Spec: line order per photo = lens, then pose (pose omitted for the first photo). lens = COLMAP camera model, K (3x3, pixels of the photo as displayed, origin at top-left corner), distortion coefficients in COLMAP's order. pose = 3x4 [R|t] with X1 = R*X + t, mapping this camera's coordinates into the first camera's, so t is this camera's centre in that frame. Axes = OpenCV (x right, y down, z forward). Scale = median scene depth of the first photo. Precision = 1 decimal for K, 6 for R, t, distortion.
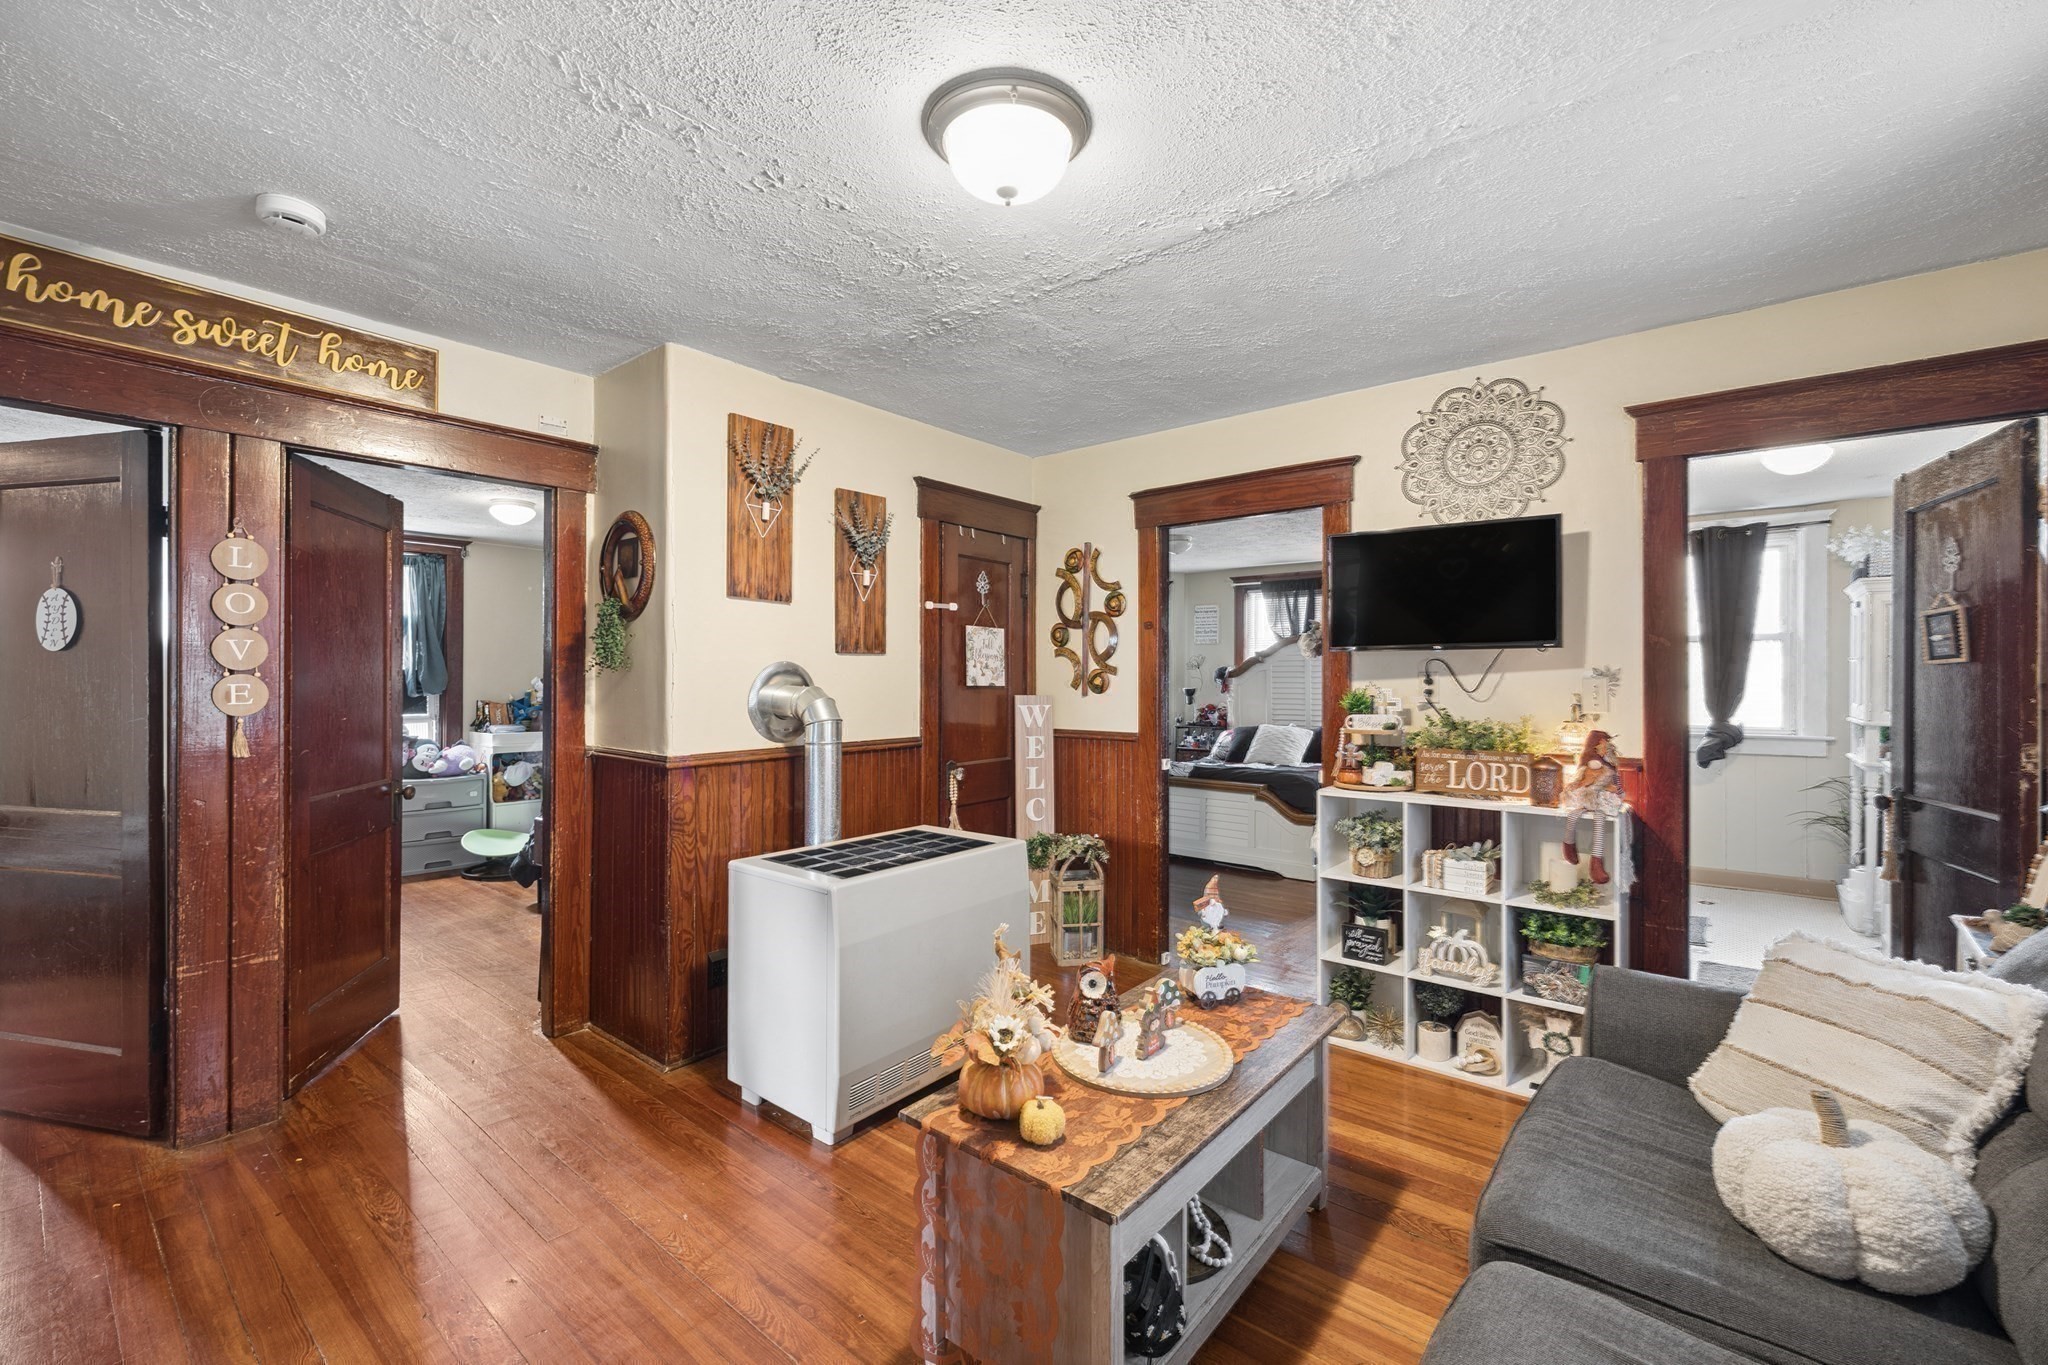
lens RADIAL K [[840.2, 0, 1018.9], [0, 840.2, 672.8], [0, 0, 1]] dist [-0.002559, 0.000038]
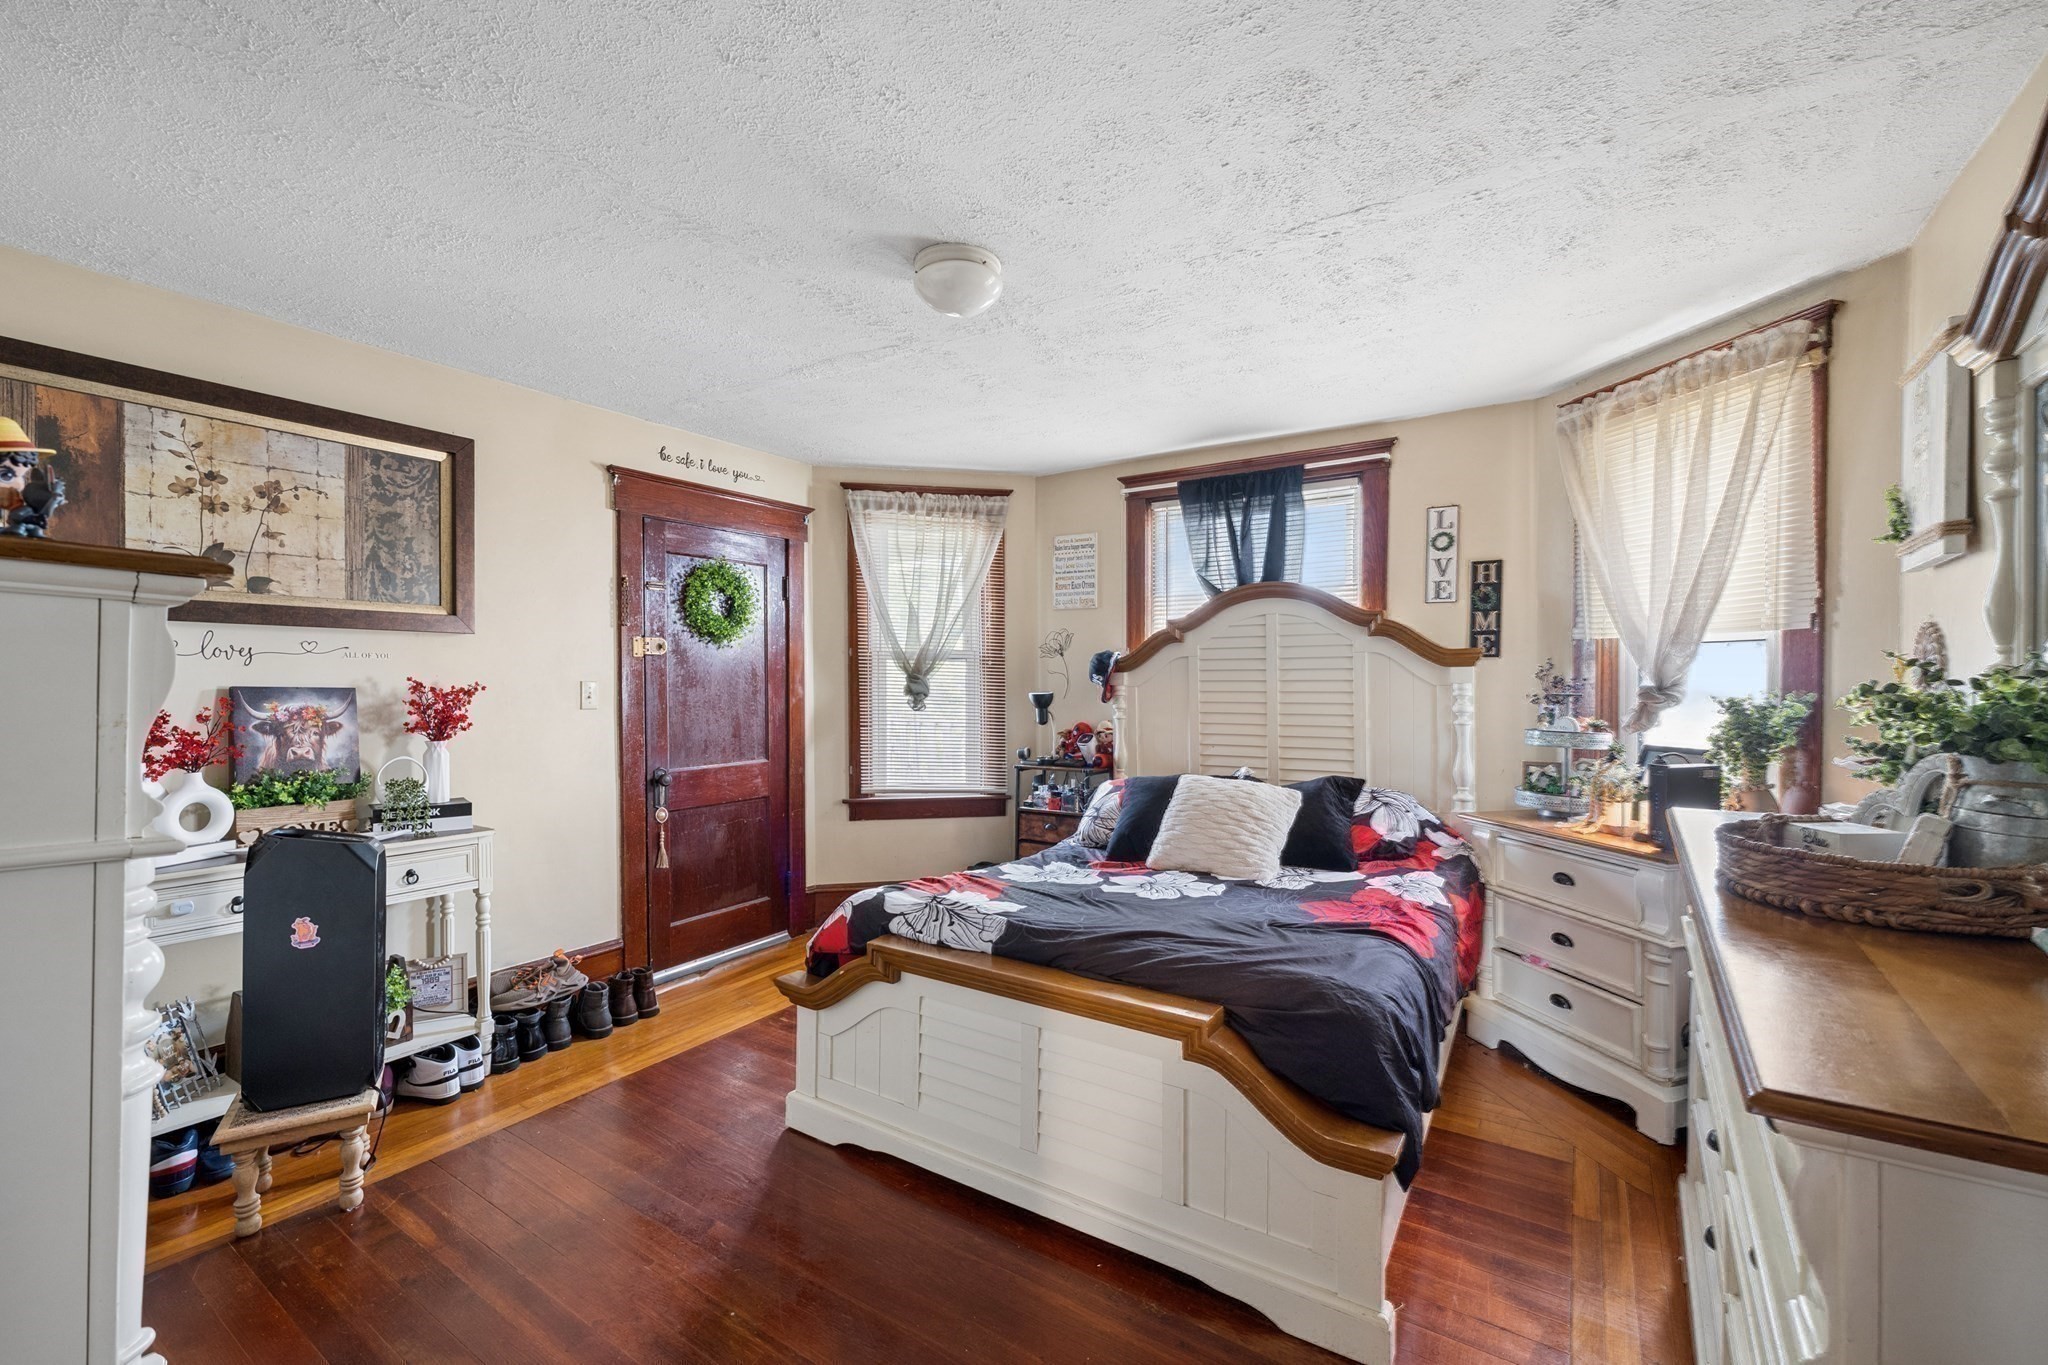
lens RADIAL K [[840.2, 0, 1024.6], [0, 840.2, 676.5], [0, 0, 1]] dist [-0.002559, 0.000038]
pose [[0.992463, -0.008411, 0.122252, 0.153993], [0.007135, 0.999915, 0.010872, 0.003239], [-0.122333, -0.009917, 0.992440, 0.582228]]
